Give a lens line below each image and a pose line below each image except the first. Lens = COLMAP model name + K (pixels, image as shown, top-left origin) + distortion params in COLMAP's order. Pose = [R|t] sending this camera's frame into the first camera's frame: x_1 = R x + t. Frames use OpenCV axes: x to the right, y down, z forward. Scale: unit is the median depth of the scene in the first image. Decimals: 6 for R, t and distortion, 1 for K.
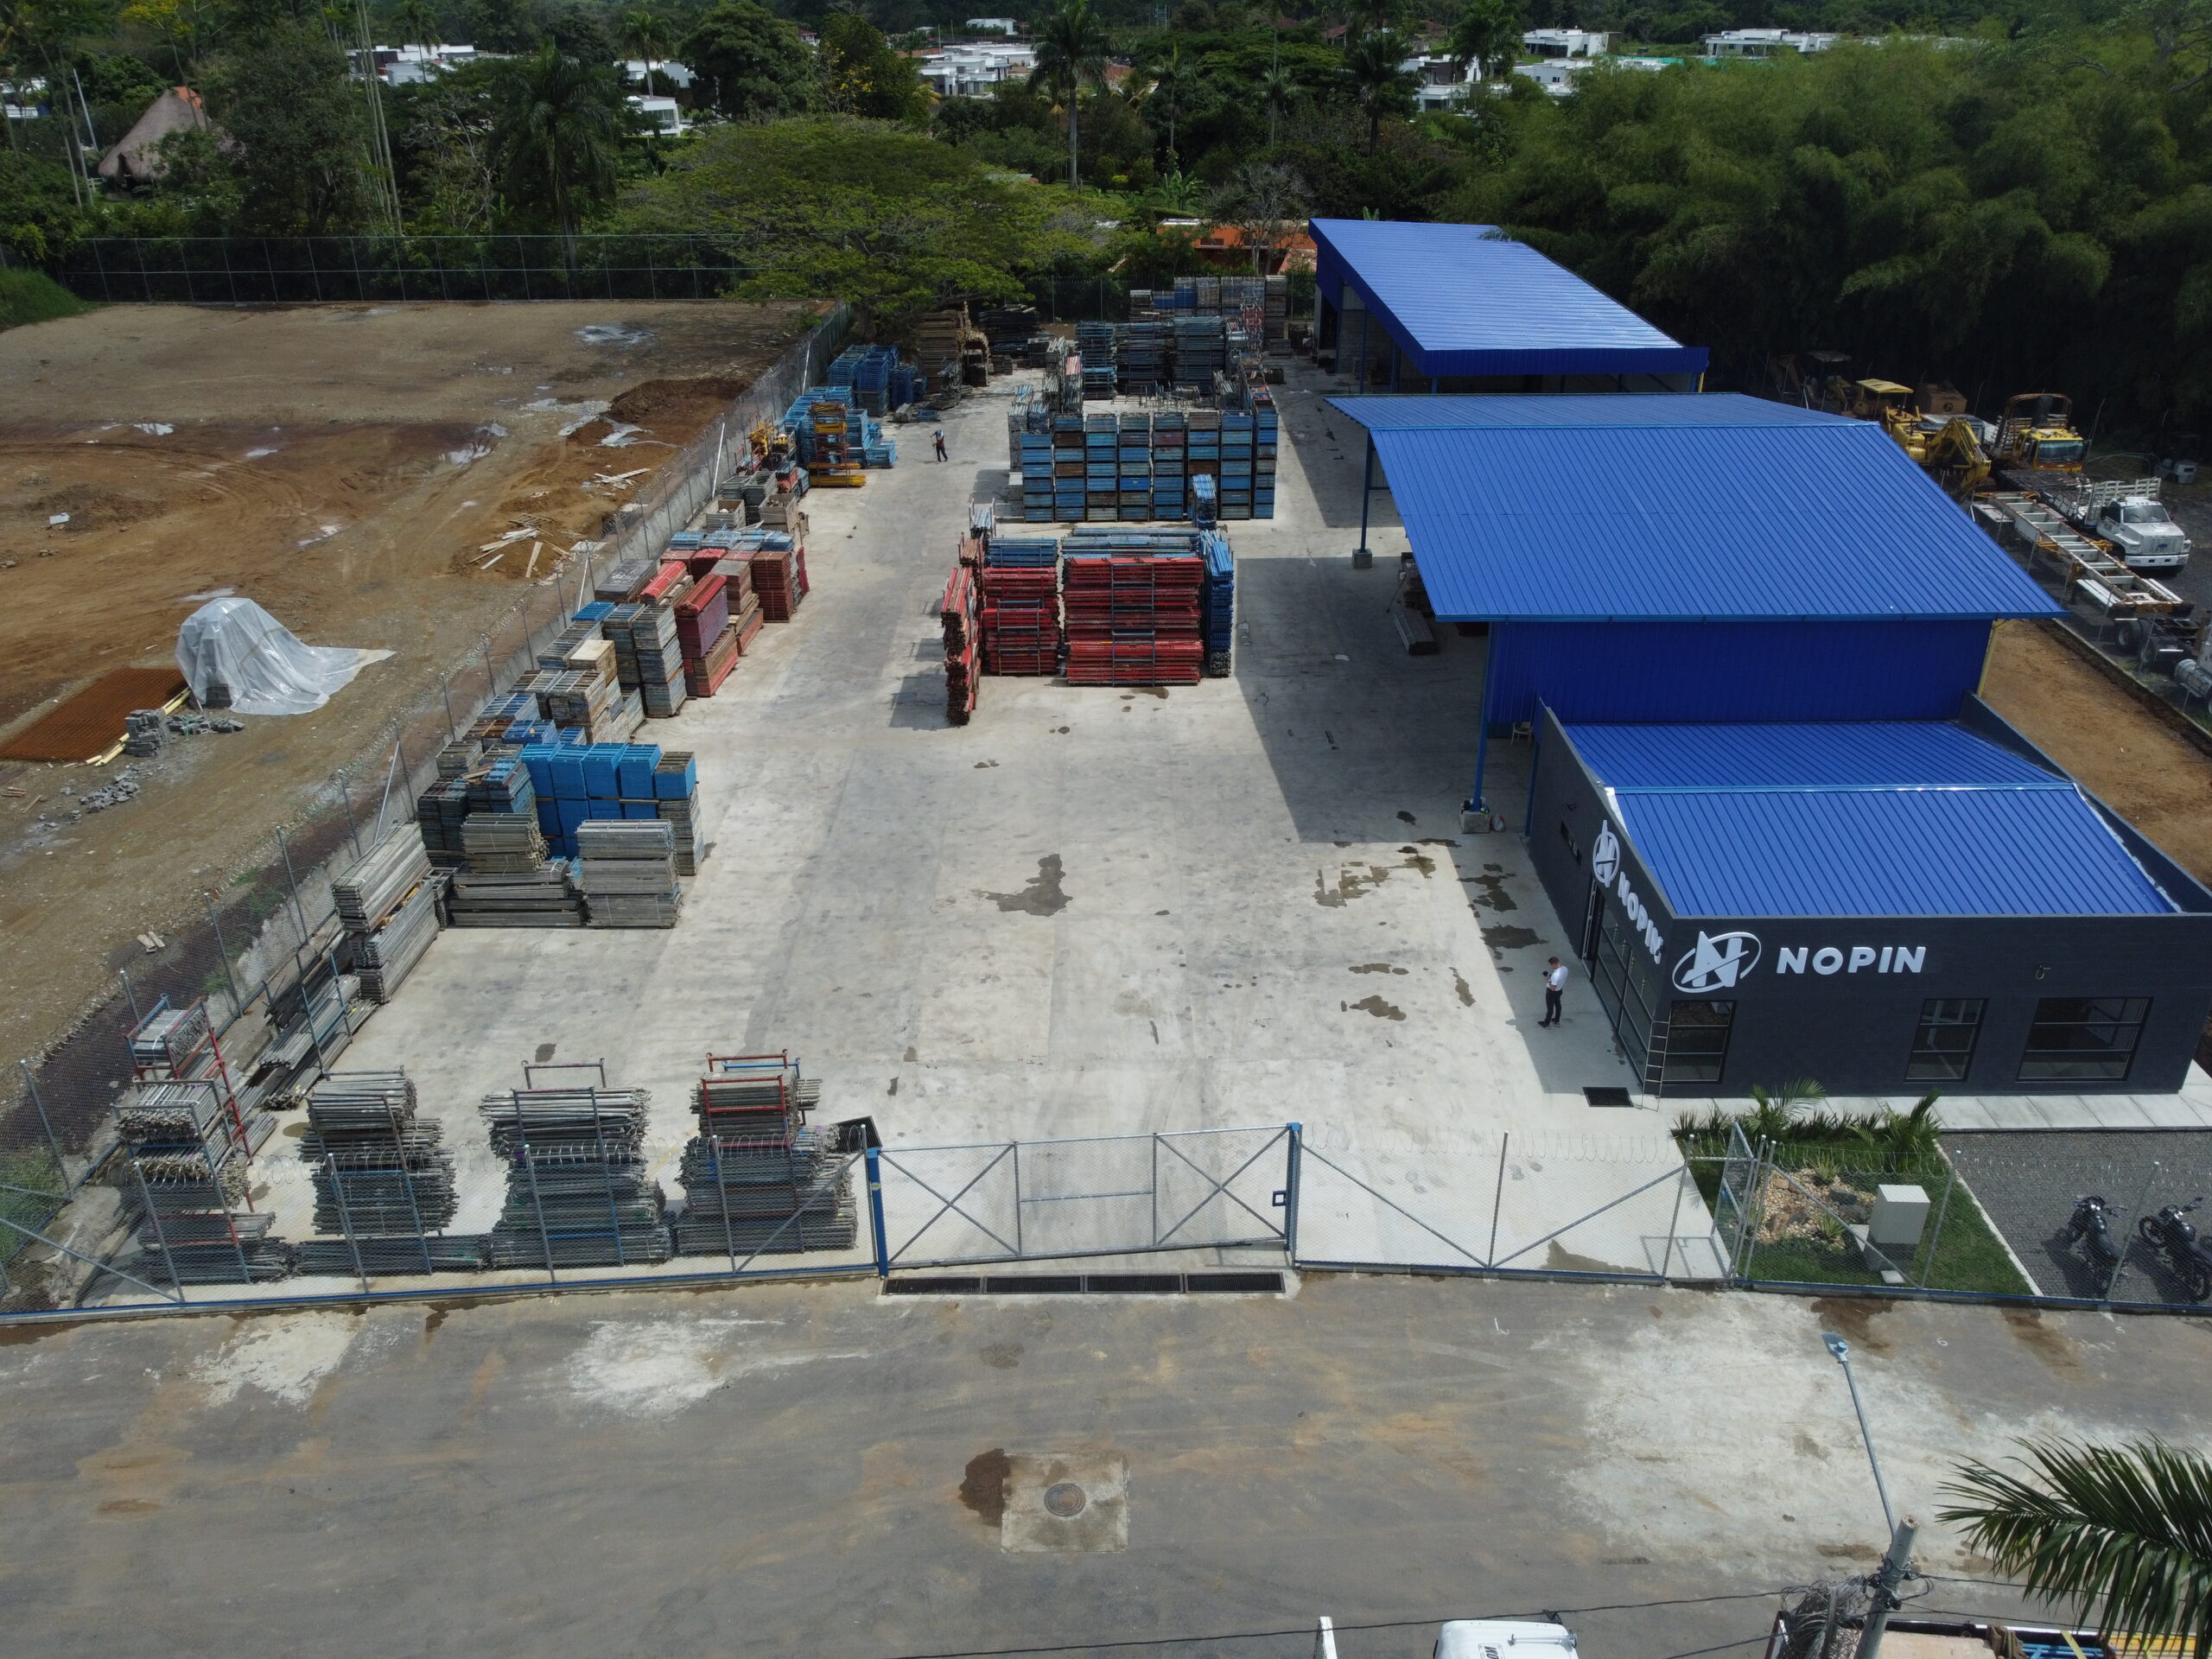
lens RADIAL K [[1676.1, 0, 1106.0], [0, 1676.1, 829.5], [0, 0, 1]] dist [-0.002215, -0.002813]
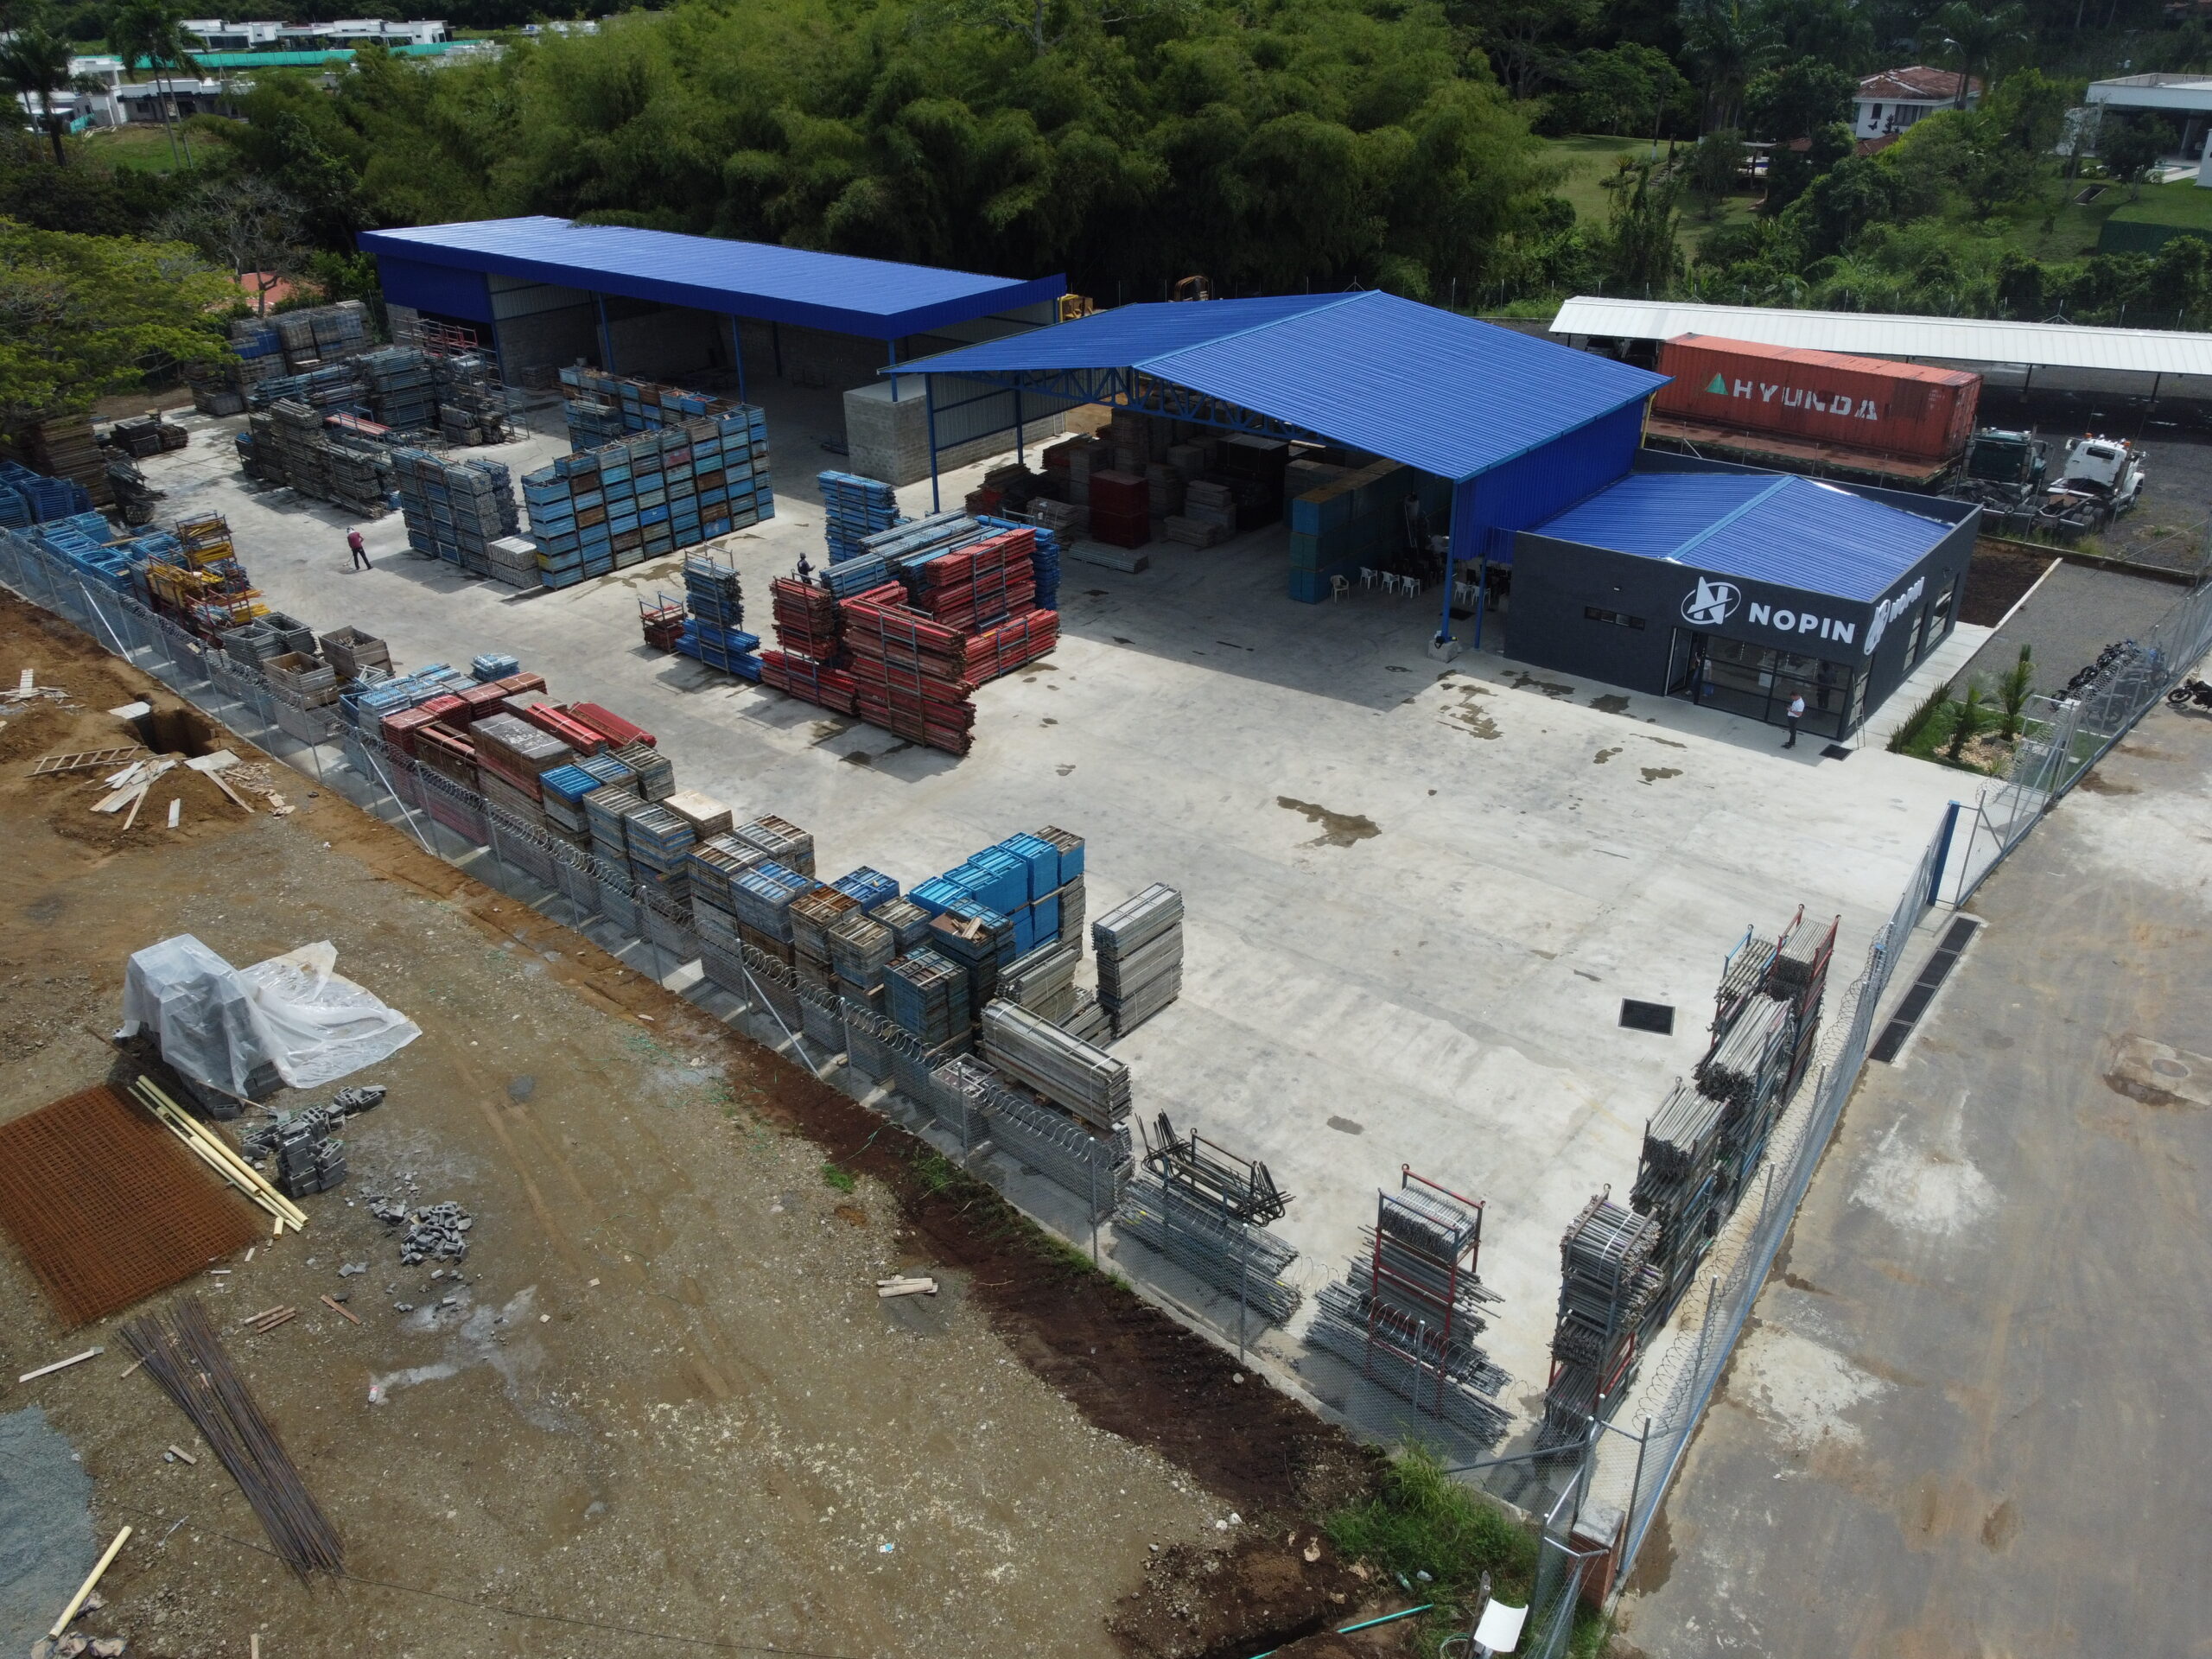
lens RADIAL K [[1676.1, 0, 1106.0], [0, 1676.1, 829.5], [0, 0, 1]] dist [-0.002215, -0.002813]
pose [[0.631481, -0.366667, 0.683218, -0.722960], [0.363999, 0.918186, 0.156334, -0.148694], [-0.684644, 0.149969, 0.713283, 0.314320]]
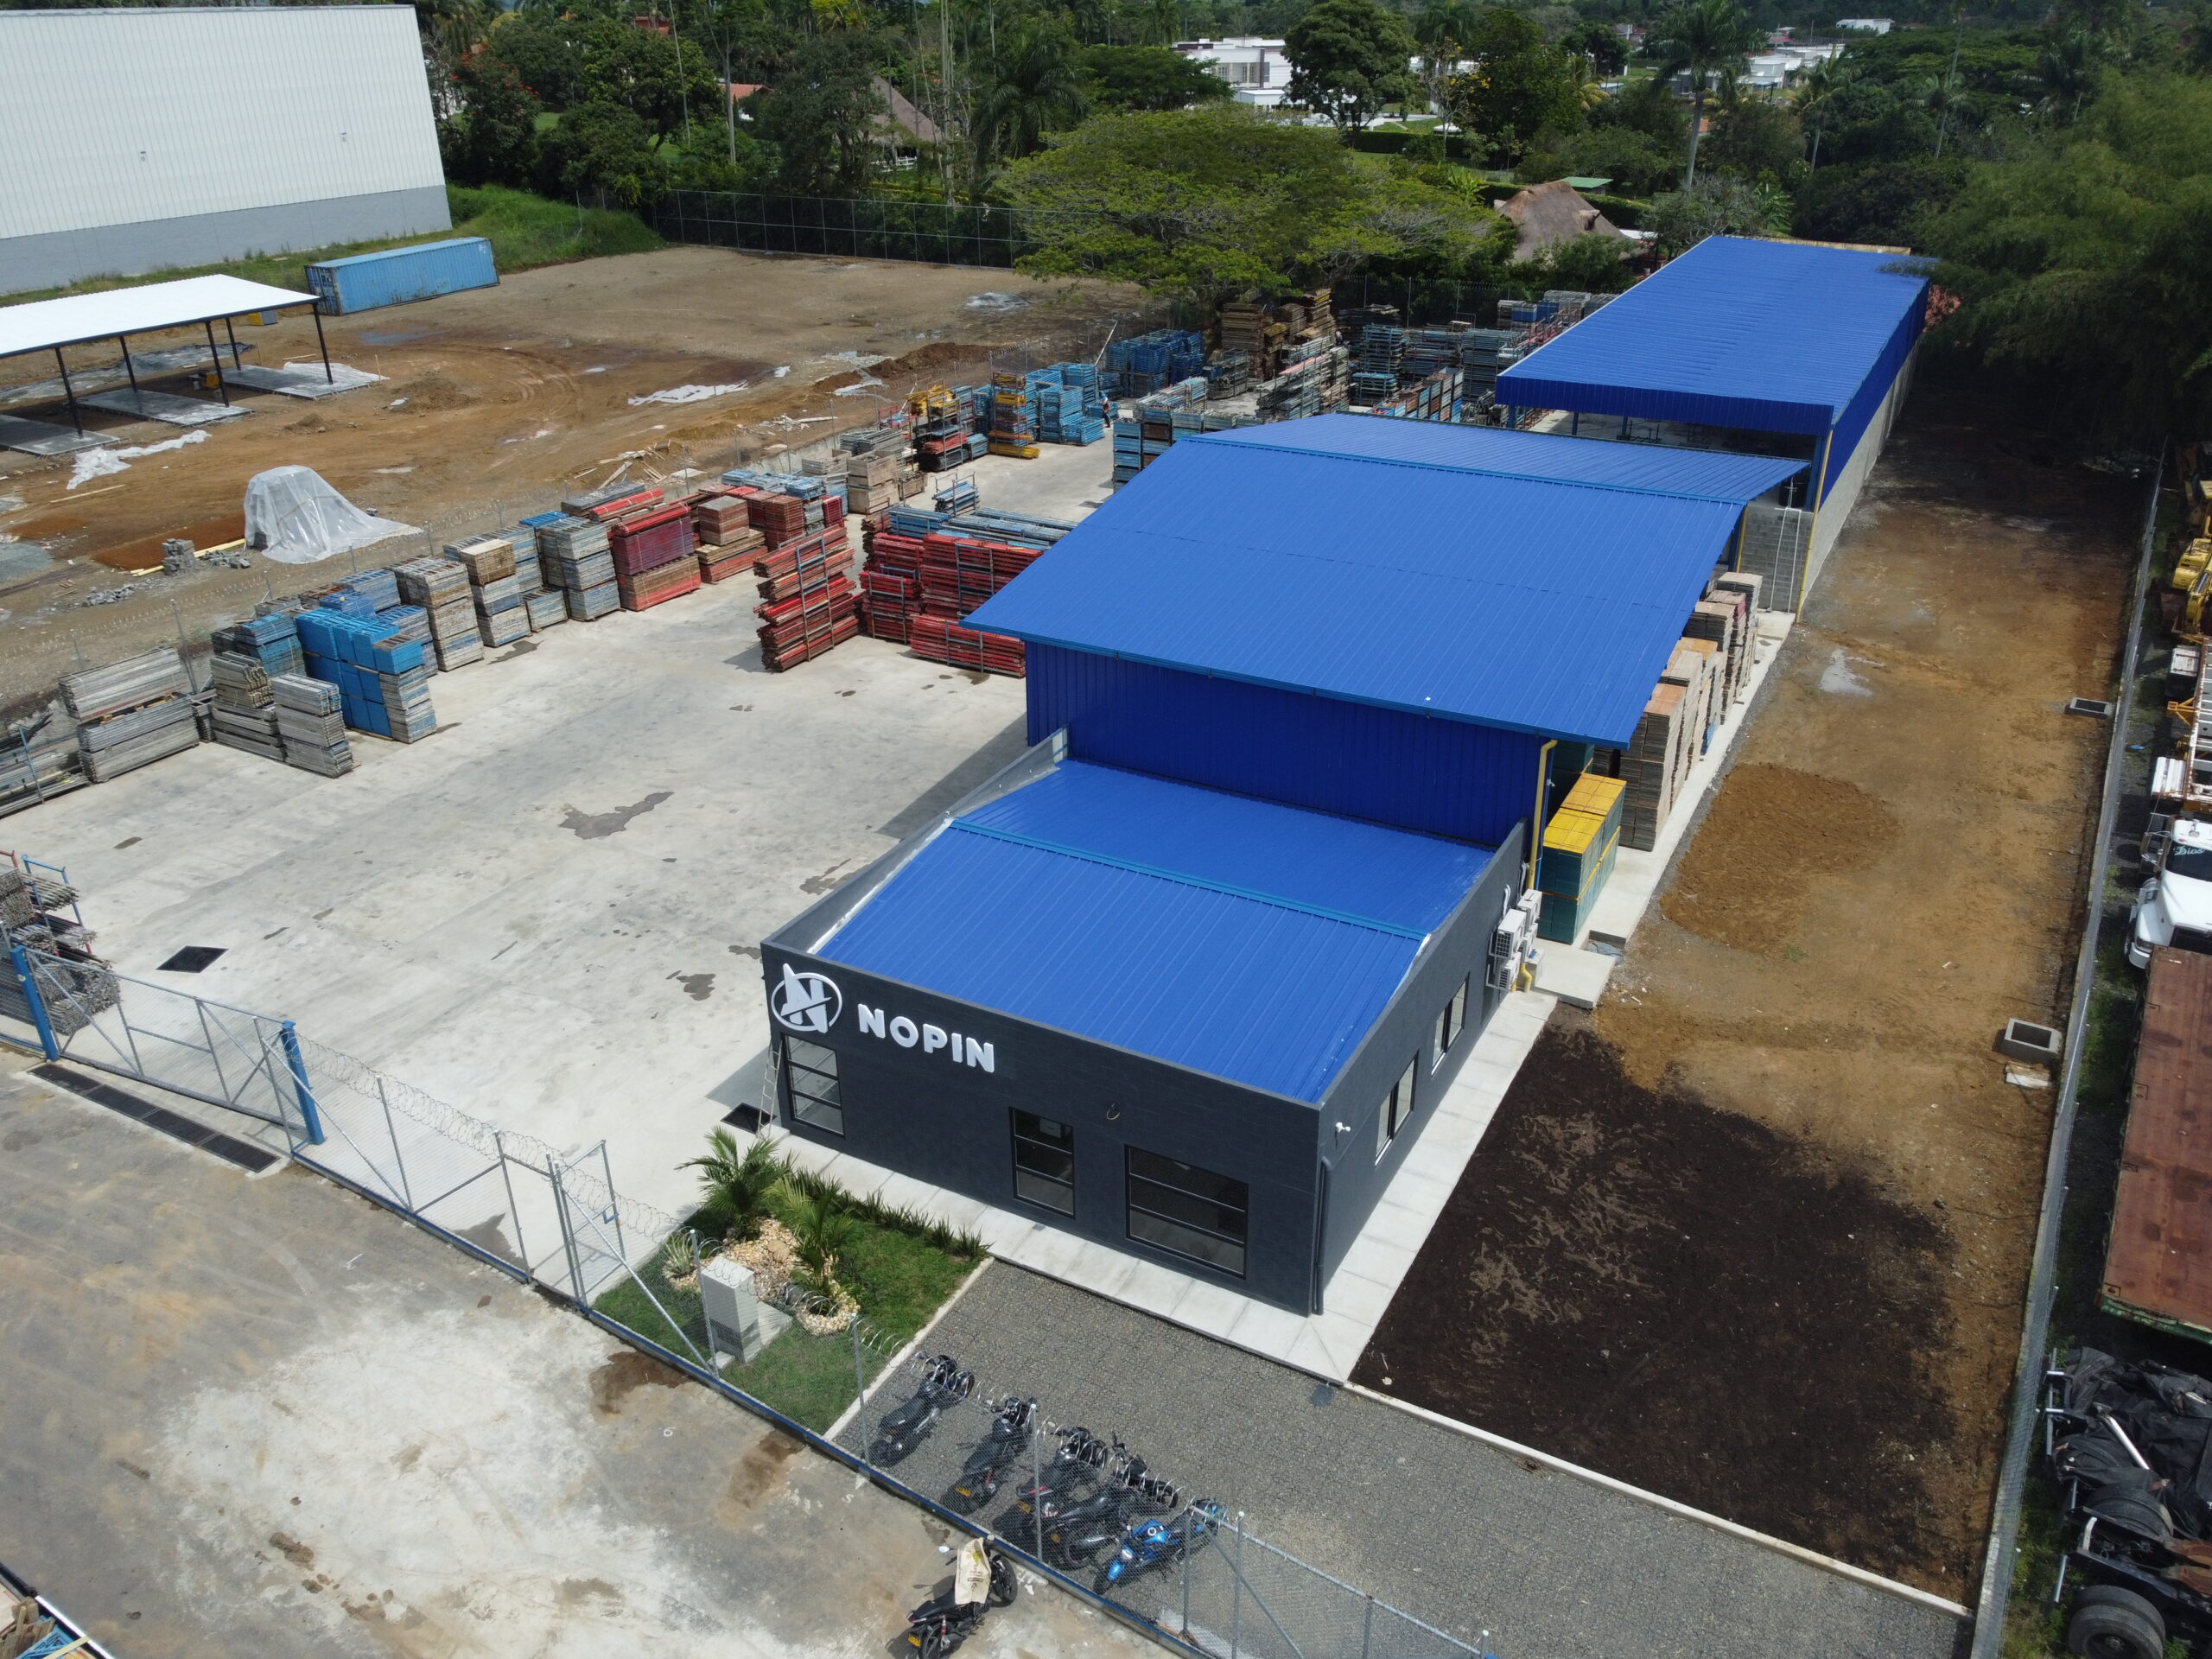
lens RADIAL K [[1684.3, 0, 1106.0], [0, 1684.3, 829.5], [0, 0, 1]] dist [0.000477, -0.006812]
pose [[0.878353, 0.212649, -0.428109, 0.601737], [-0.213444, 0.975834, 0.046789, -0.063089], [0.427712, 0.050281, 0.902515, 0.149855]]
